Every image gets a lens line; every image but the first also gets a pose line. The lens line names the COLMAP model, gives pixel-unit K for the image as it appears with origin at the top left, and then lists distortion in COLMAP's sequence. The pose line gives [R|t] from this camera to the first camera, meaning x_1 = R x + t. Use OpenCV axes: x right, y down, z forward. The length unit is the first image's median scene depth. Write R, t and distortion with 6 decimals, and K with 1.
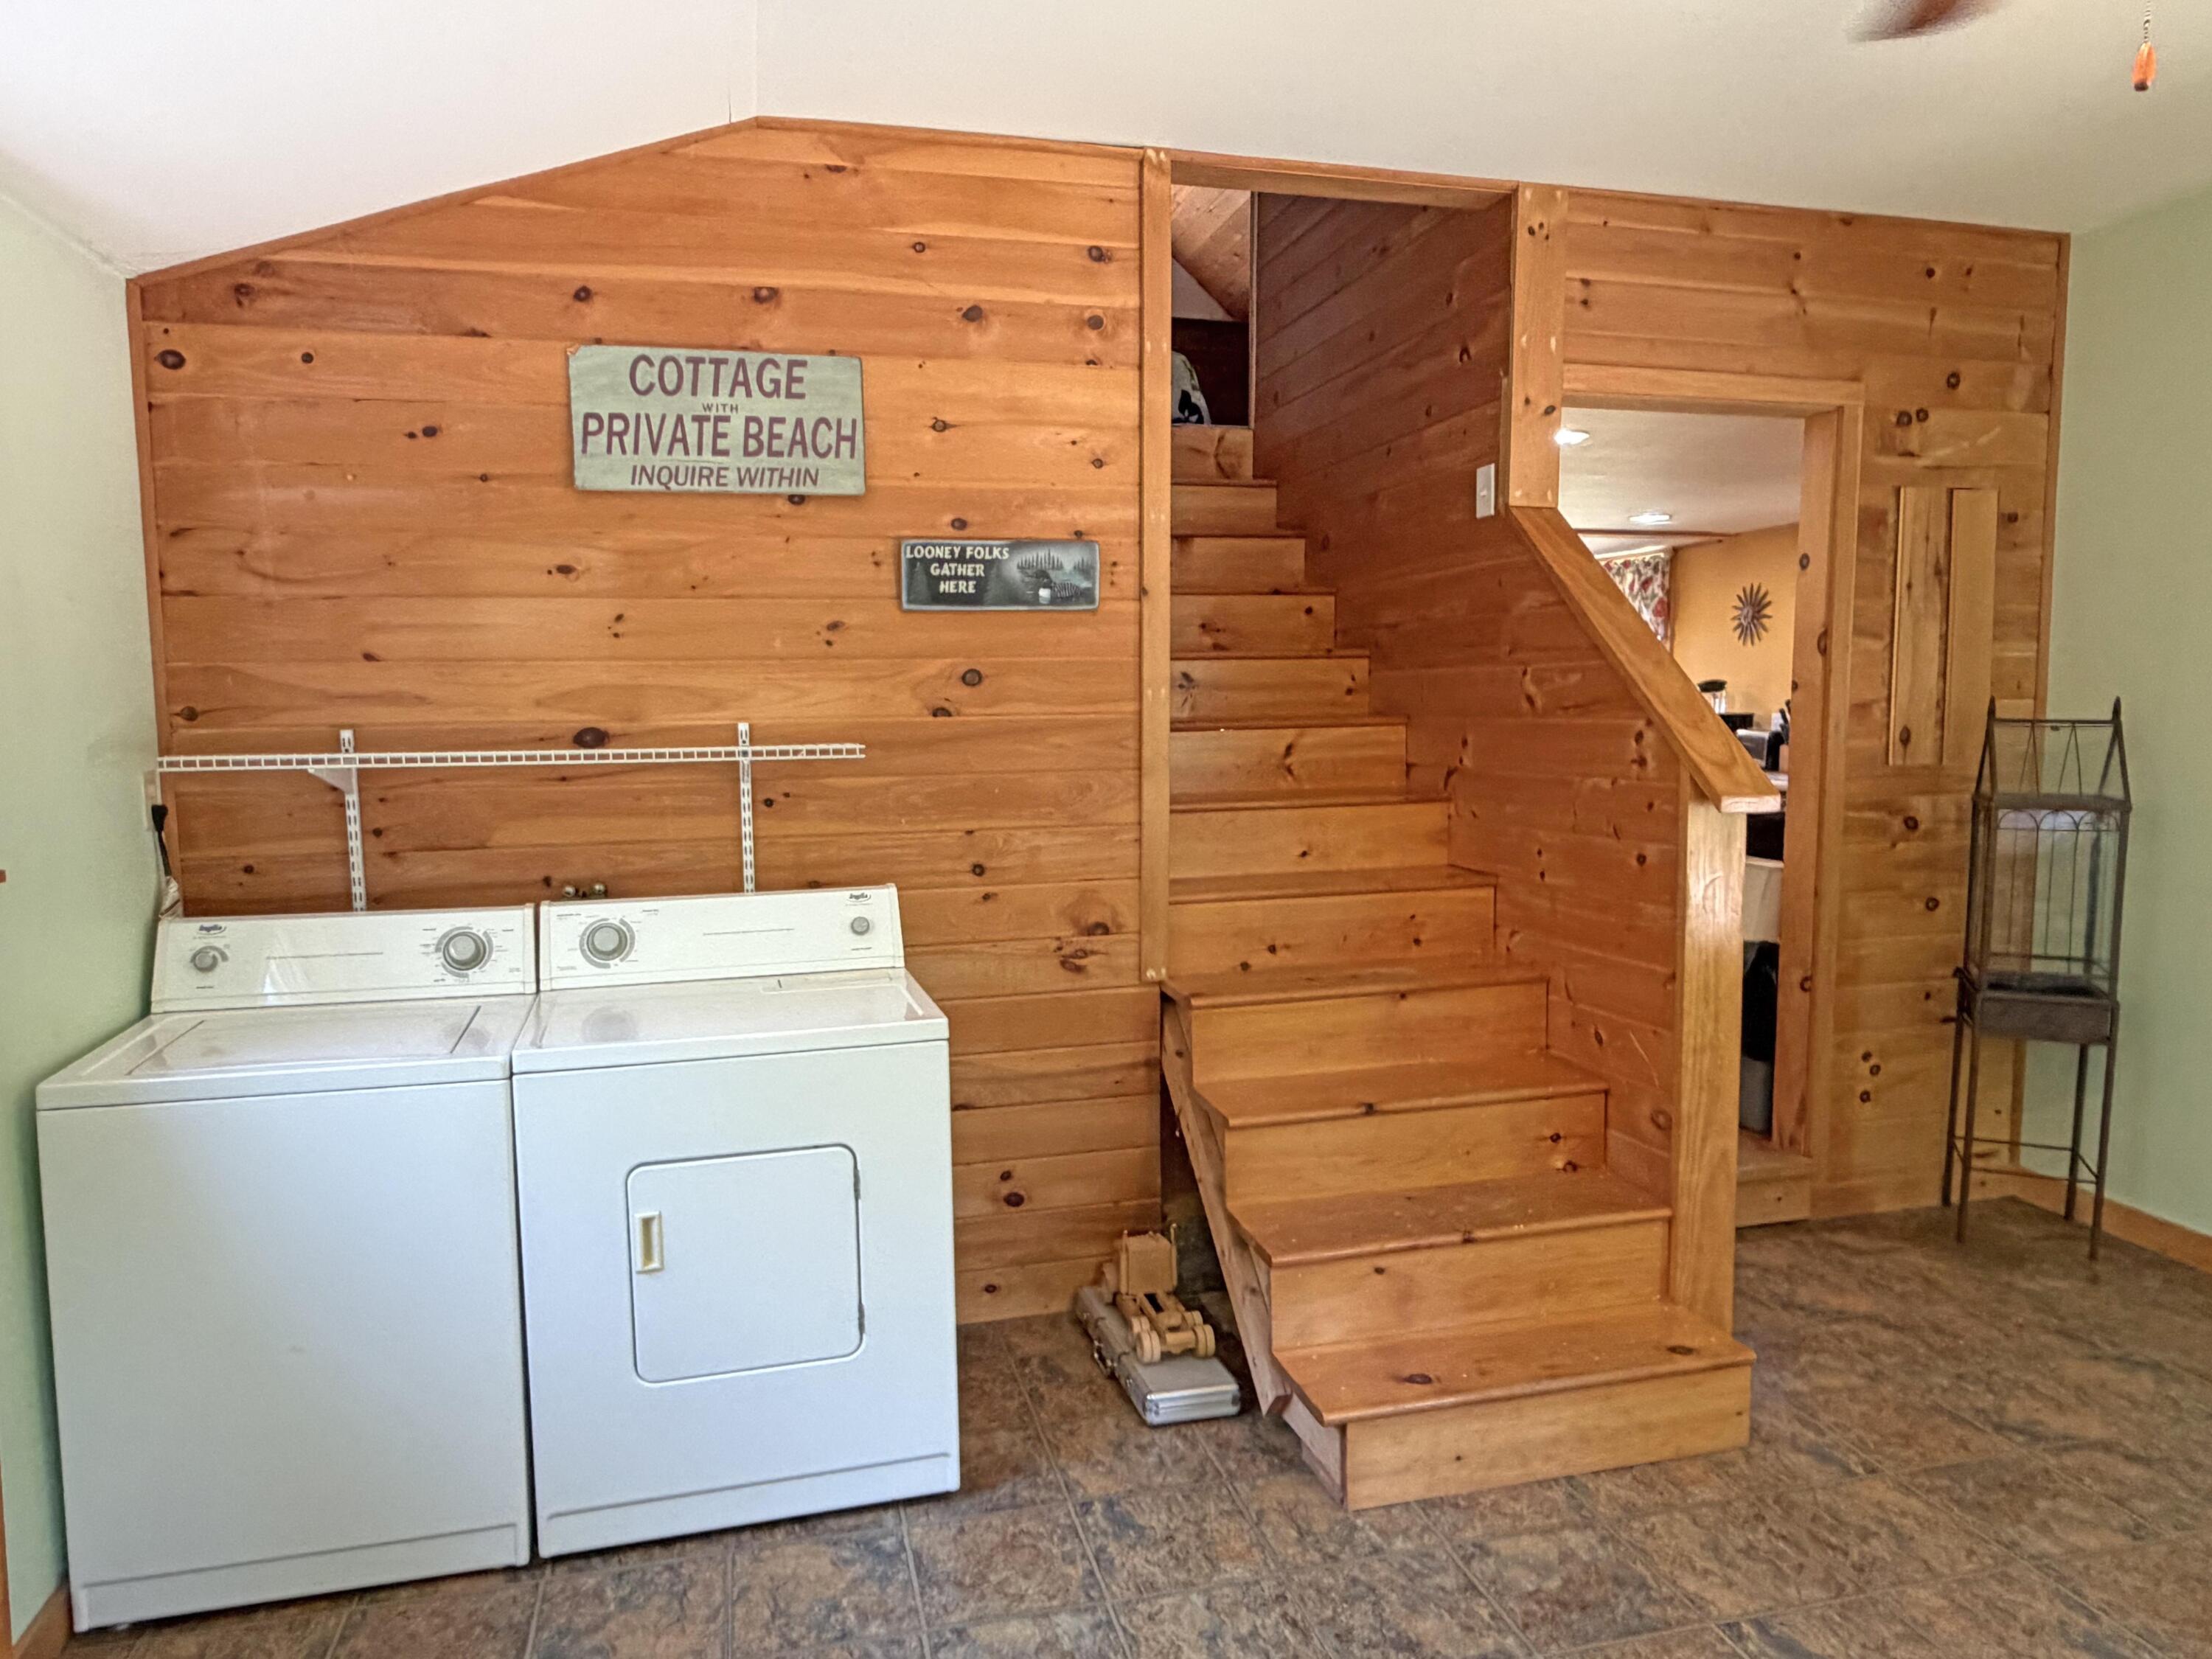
lens RADIAL K [[1471.8, 0, 1093.1], [0, 1471.8, 832.9], [0, 0, 1]] dist [0.000570, -0.001411]
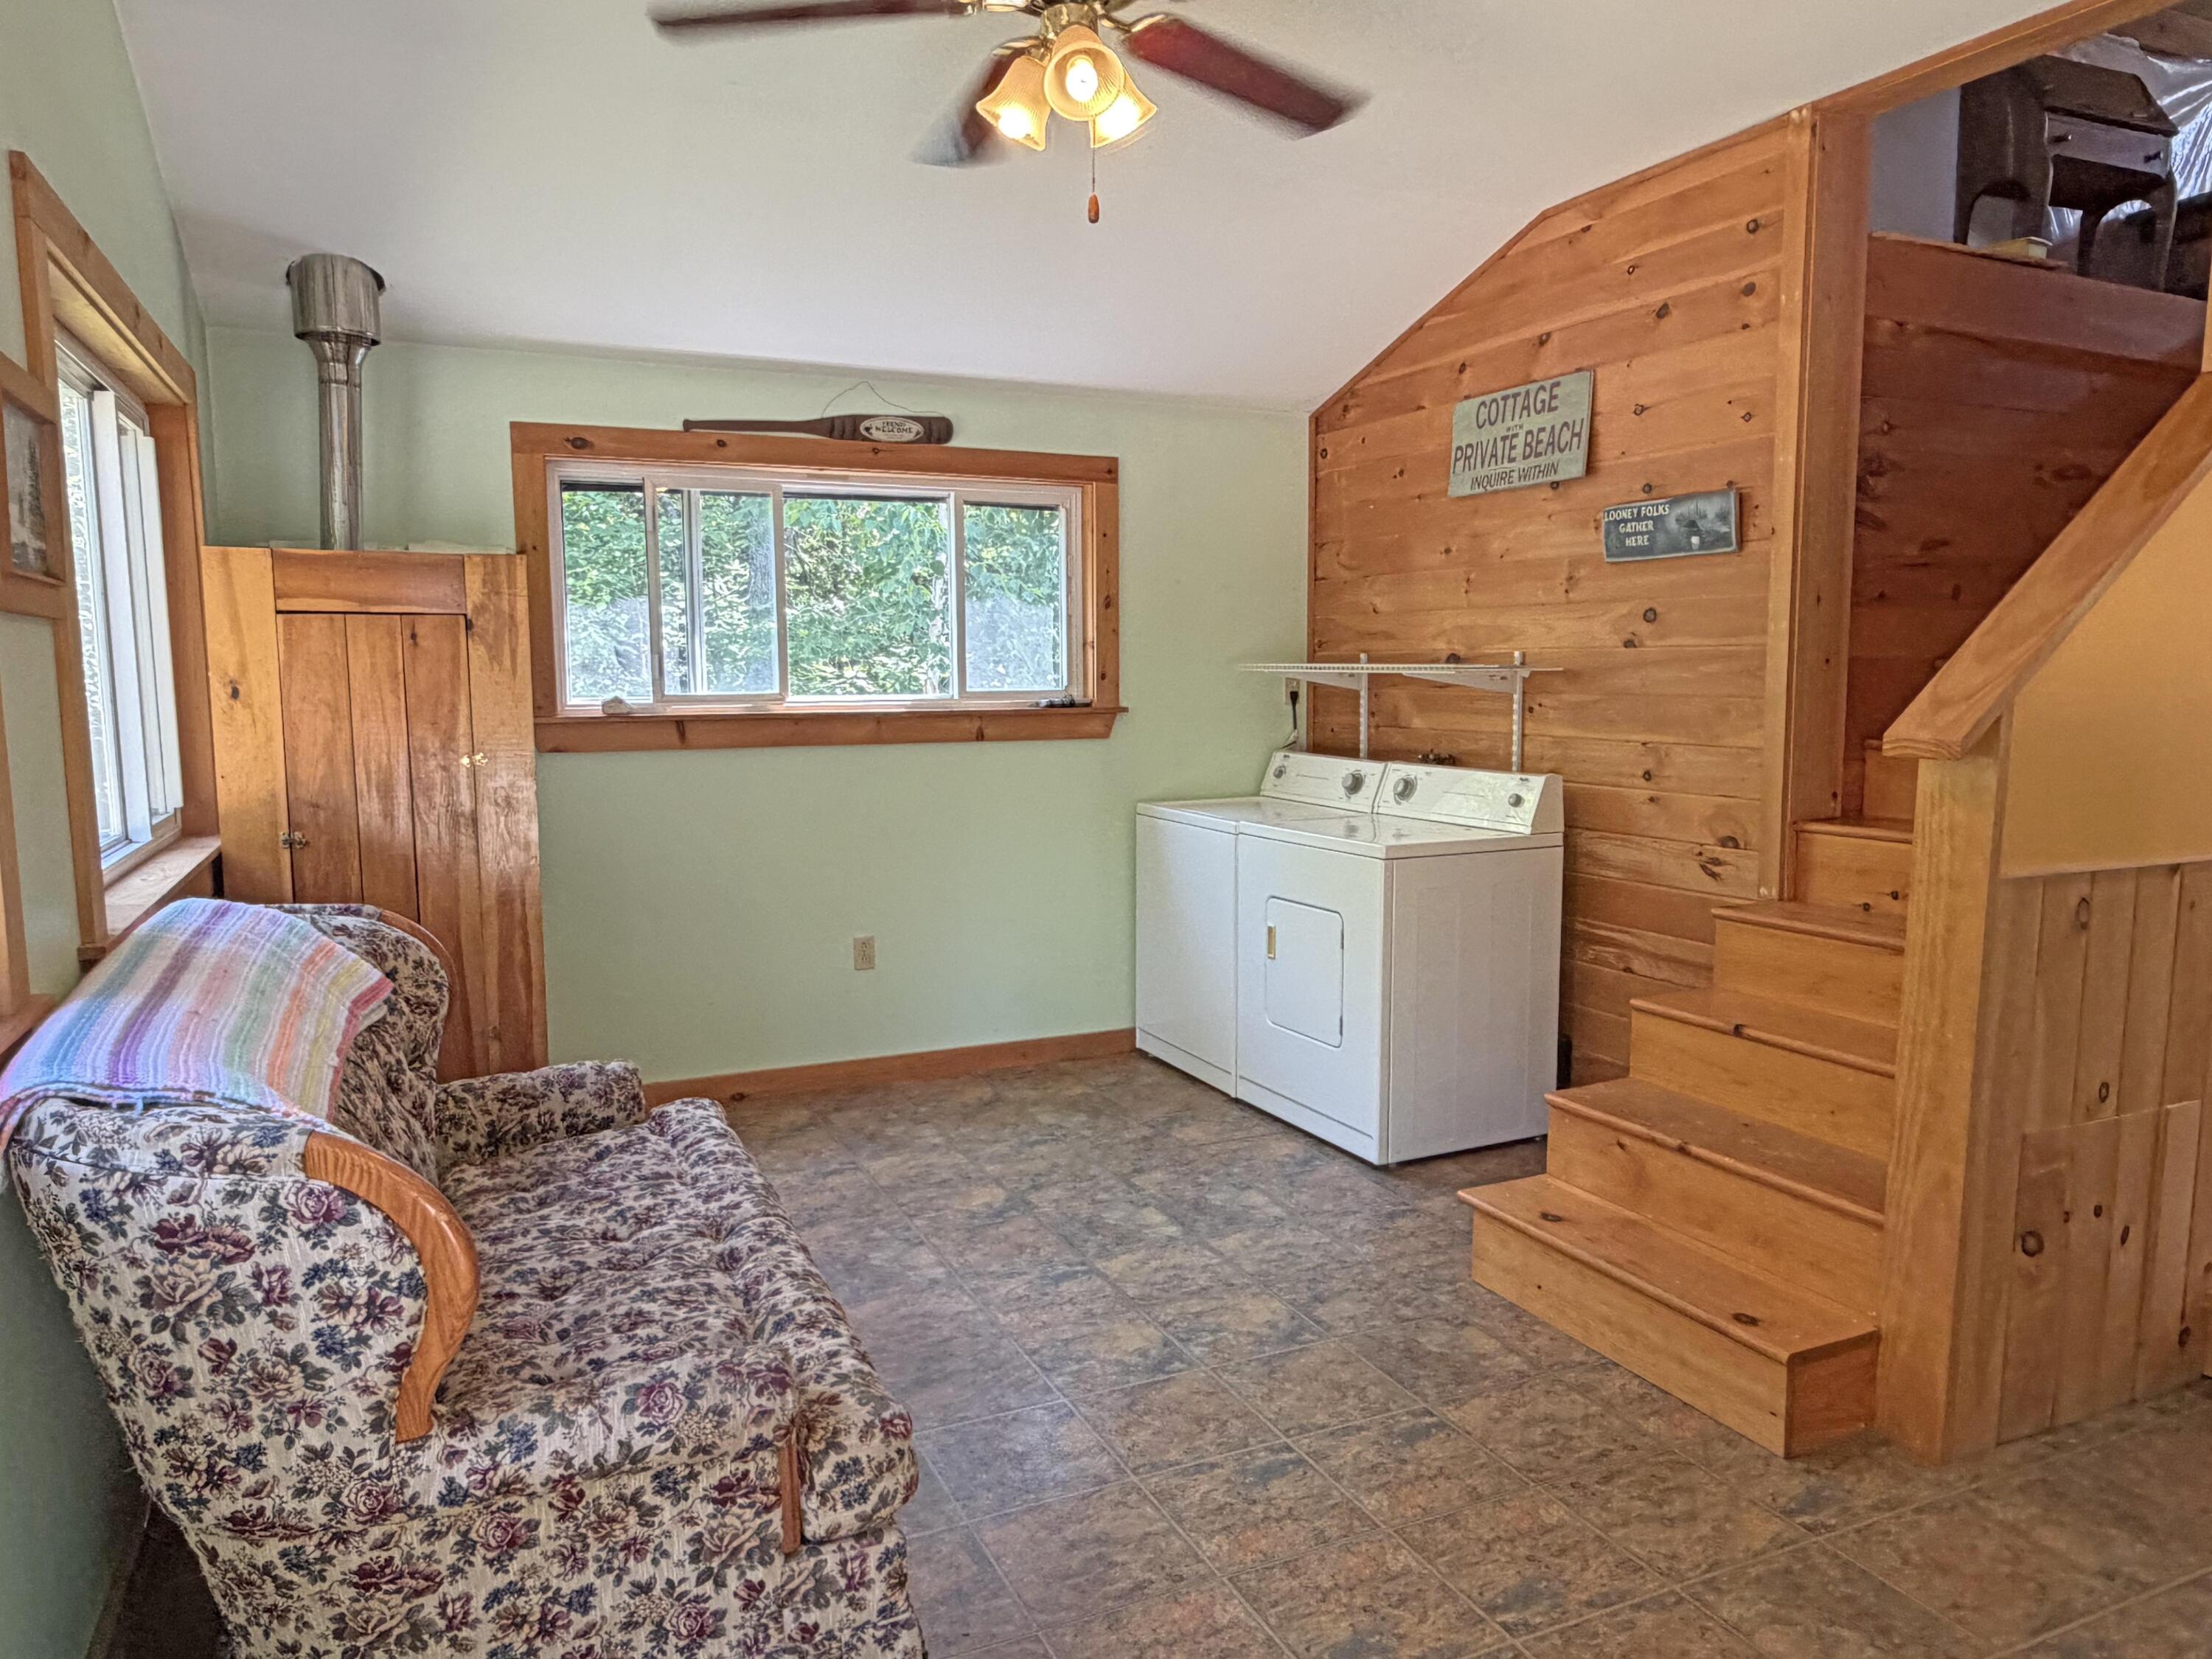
lens RADIAL K [[1471.8, 0, 1099.8], [0, 1471.8, 834.8], [0, 0, 1]] dist [0.000570, -0.001411]
pose [[0.188285, 0.125285, -0.974091, 1.096239], [-0.094915, 0.989509, 0.108921, -0.016943], [0.977517, 0.071948, 0.198201, 0.353378]]
